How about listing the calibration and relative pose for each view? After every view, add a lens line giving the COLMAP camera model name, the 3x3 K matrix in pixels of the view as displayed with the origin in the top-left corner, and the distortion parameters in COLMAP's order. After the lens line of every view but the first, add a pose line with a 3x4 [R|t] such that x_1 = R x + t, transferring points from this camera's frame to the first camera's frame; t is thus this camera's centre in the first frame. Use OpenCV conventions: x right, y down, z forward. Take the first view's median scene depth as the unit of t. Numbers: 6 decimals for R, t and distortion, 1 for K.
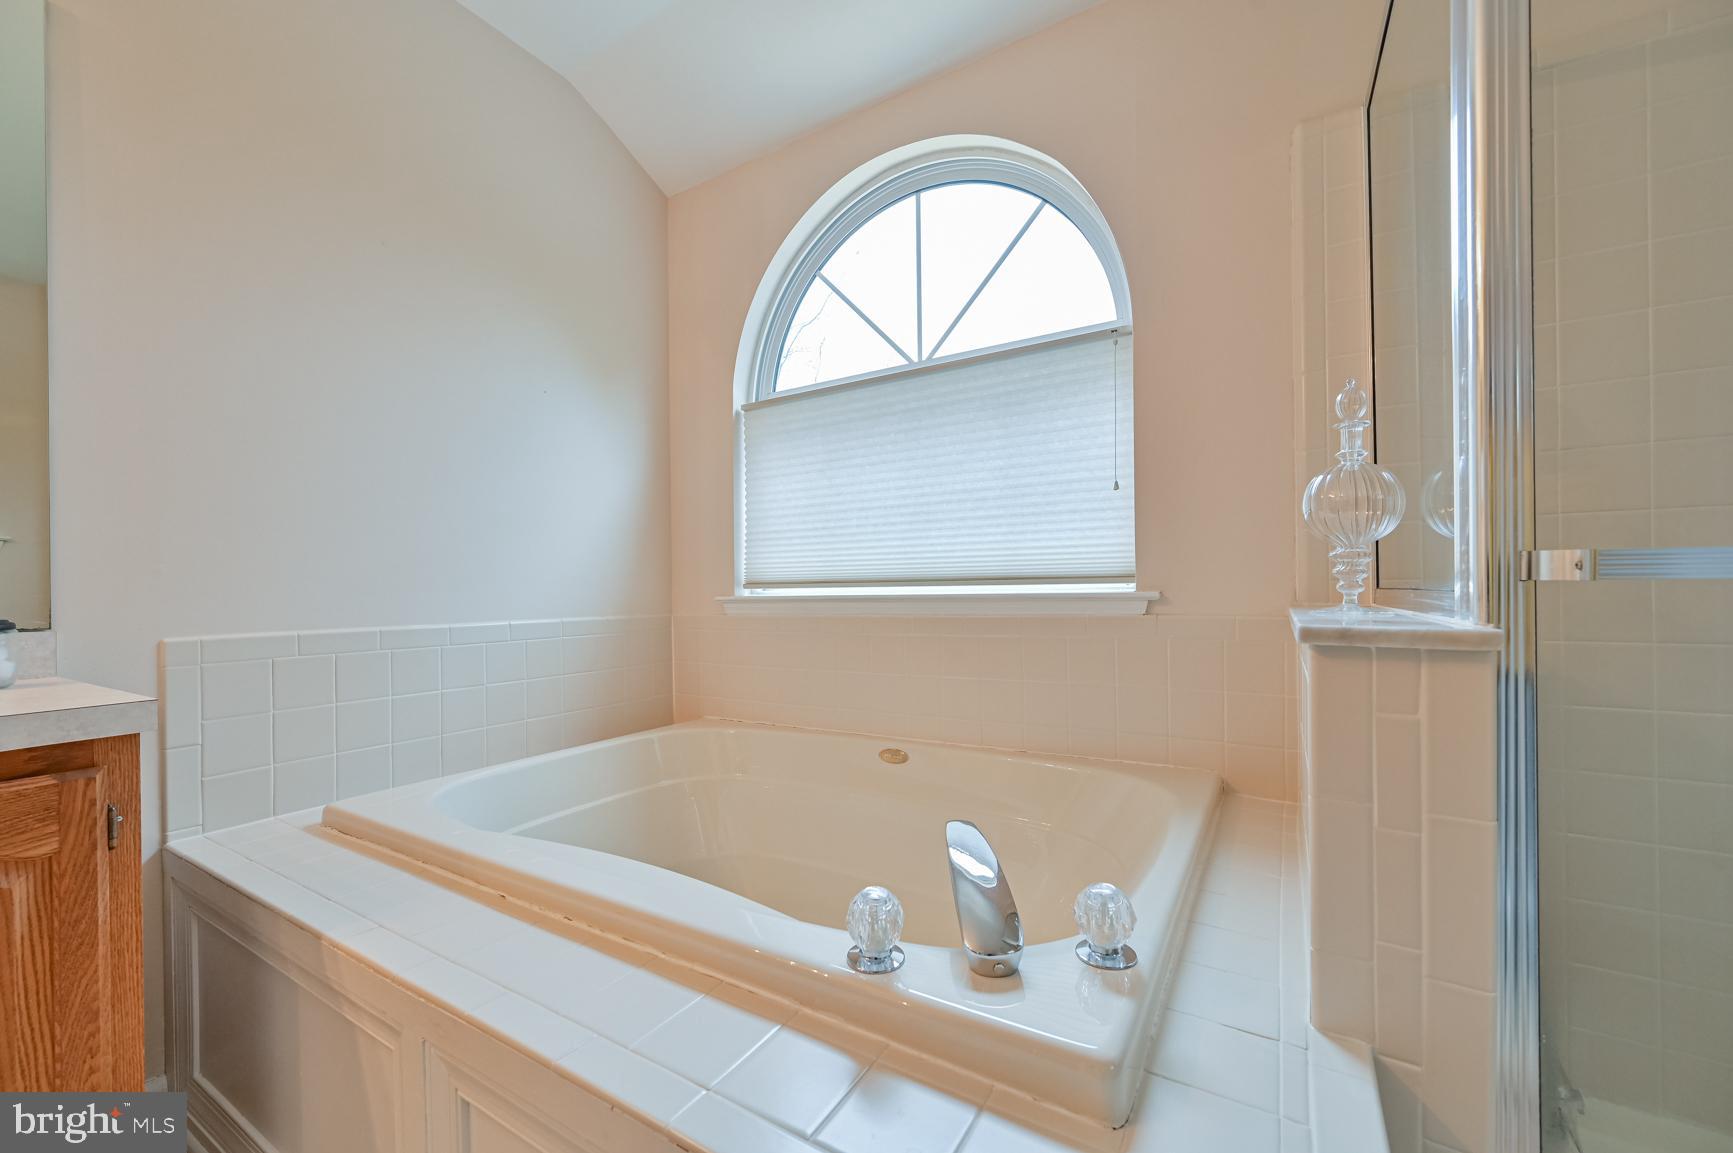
lens RADIAL K [[680.1, 0, 869.2], [0, 680.1, 582.4], [0, 0, 1]] dist [-0.001281, 0.000393]
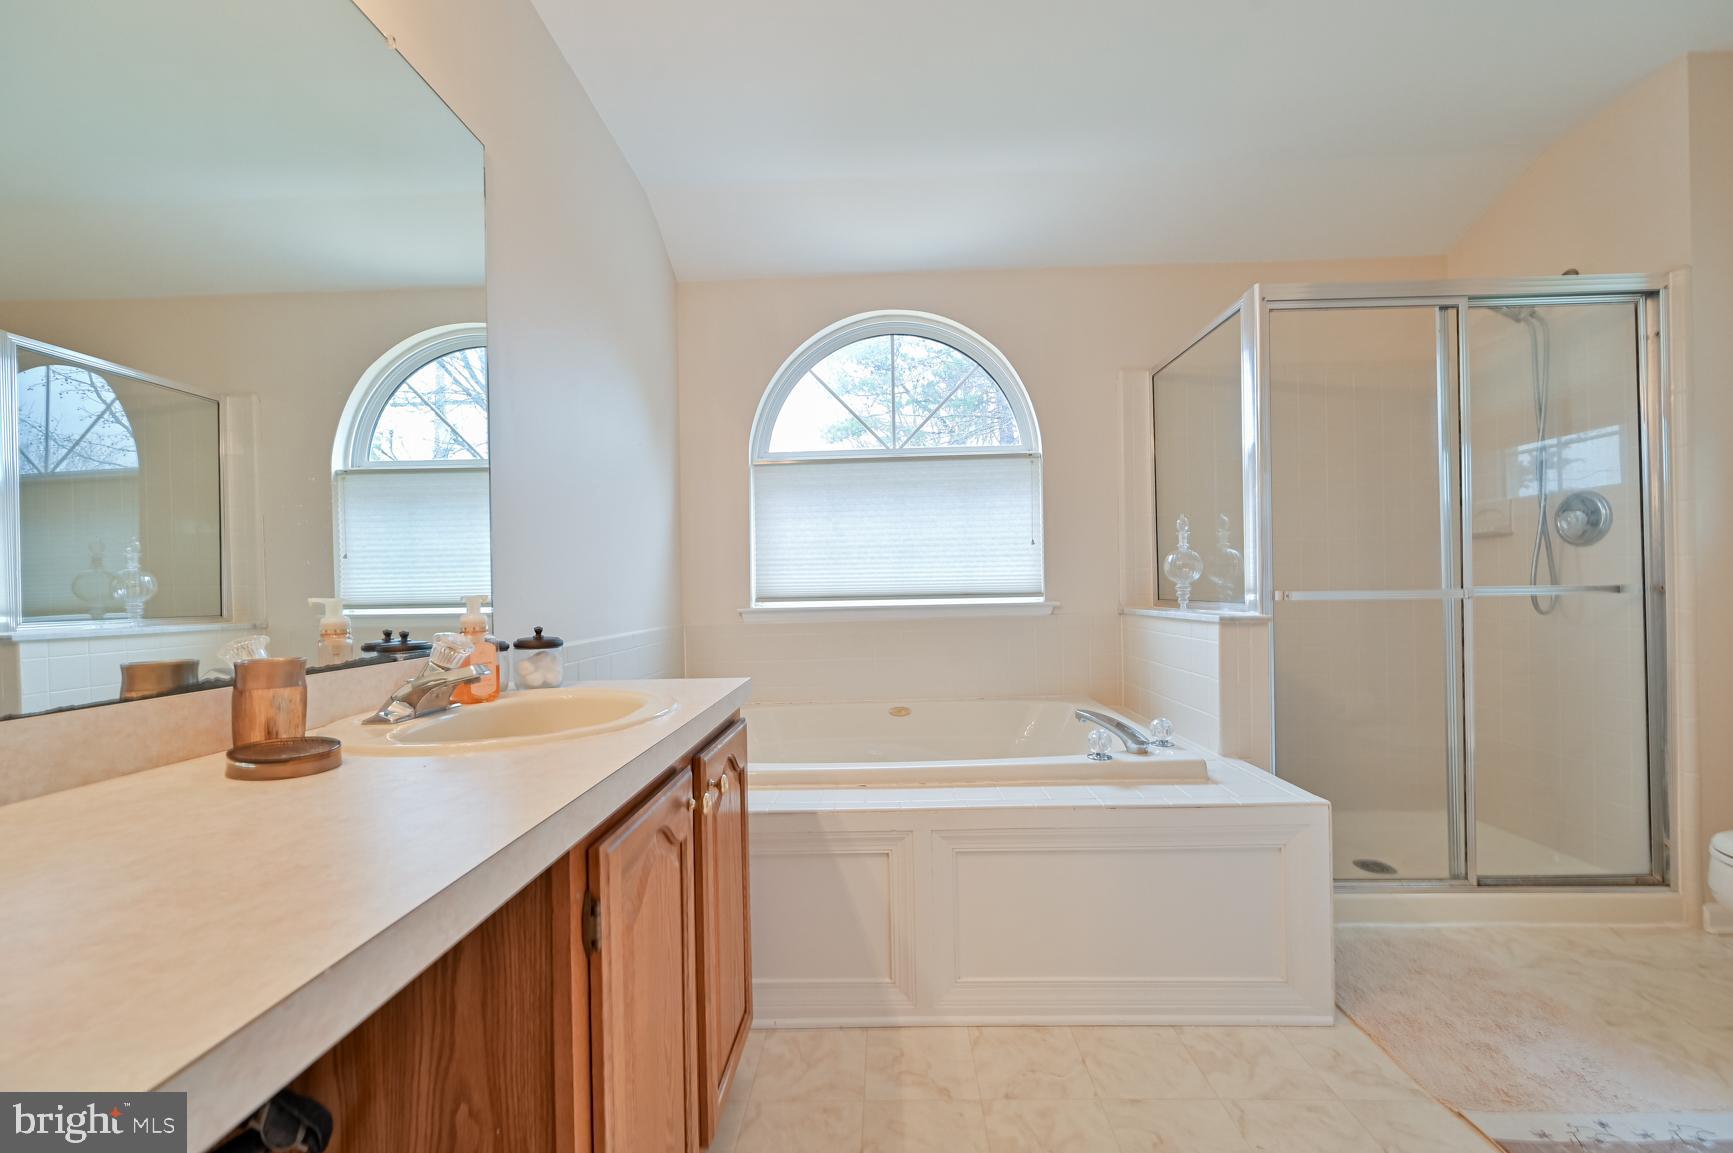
lens RADIAL K [[680.1, 0, 863.2], [0, 680.1, 584.5], [0, 0, 1]] dist [-0.001281, 0.000393]
pose [[0.866420, -0.002796, 0.499309, -0.819536], [0.003260, 0.999995, -0.000057, -0.029745], [-0.499306, 0.001677, 0.866424, -0.289811]]
